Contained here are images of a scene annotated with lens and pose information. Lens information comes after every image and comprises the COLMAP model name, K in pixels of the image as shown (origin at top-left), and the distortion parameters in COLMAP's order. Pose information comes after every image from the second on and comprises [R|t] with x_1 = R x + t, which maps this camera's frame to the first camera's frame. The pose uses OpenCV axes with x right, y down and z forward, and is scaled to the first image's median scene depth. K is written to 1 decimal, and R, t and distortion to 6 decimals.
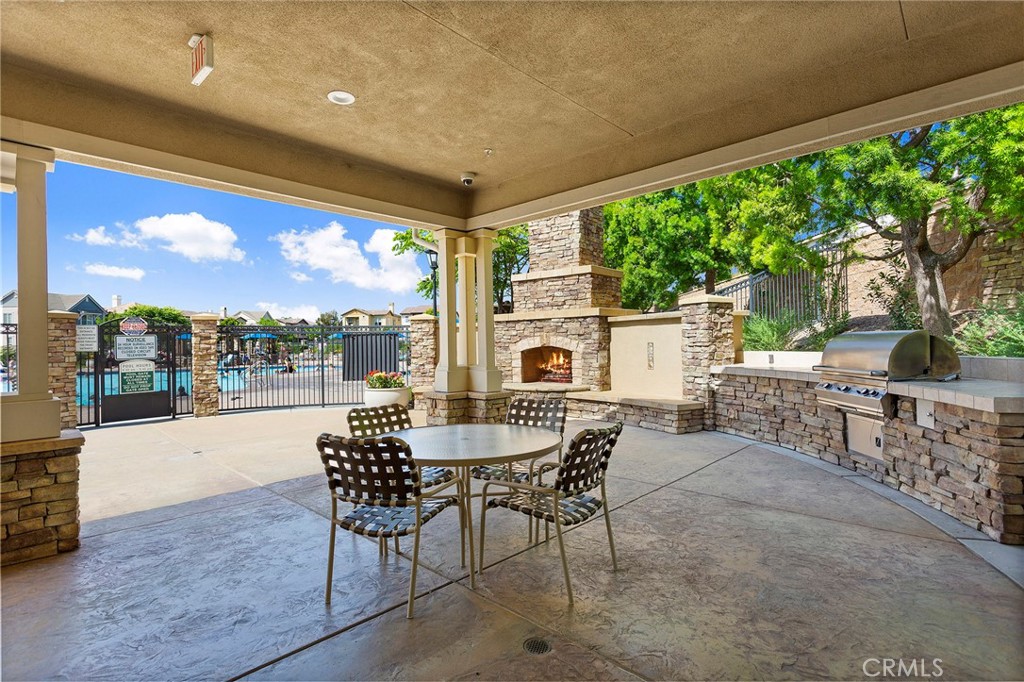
lens RADIAL K [[487.1, 0, 512.3], [0, 487.1, 339.3], [0, 0, 1]] dist [0.001427, 0.000091]
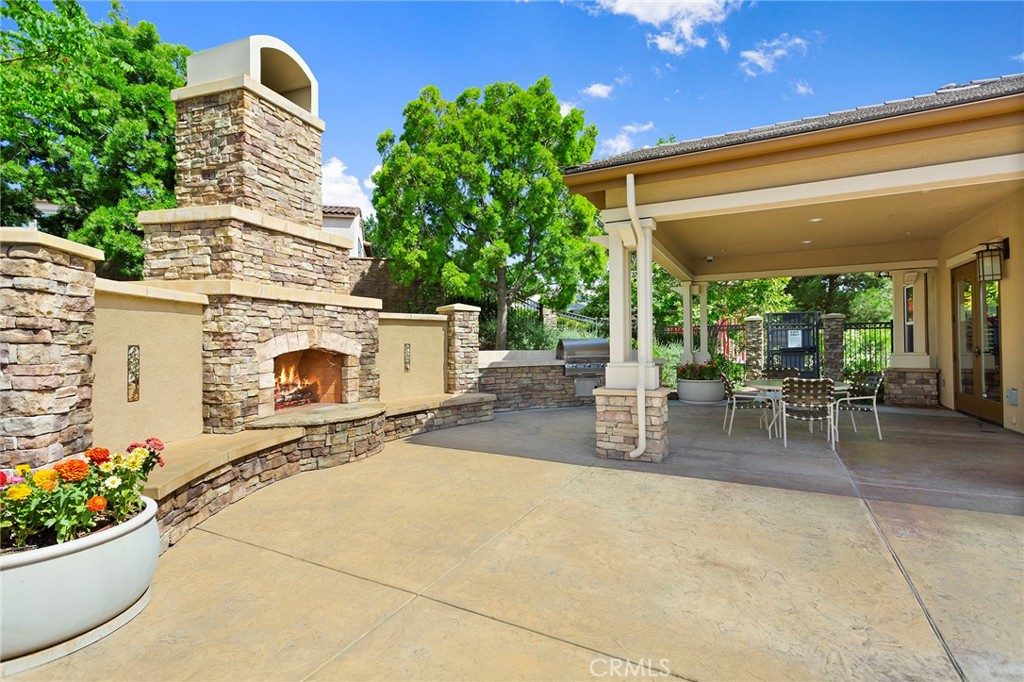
lens RADIAL K [[487.1, 0, 511.5], [0, 487.1, 341.6], [0, 0, 1]] dist [0.001427, 0.000091]
pose [[-0.285939, 0.023655, 0.957956, -0.593769], [0.007242, 0.999720, -0.022525, 0.021683], [-0.958221, 0.000497, -0.286030, 0.935165]]
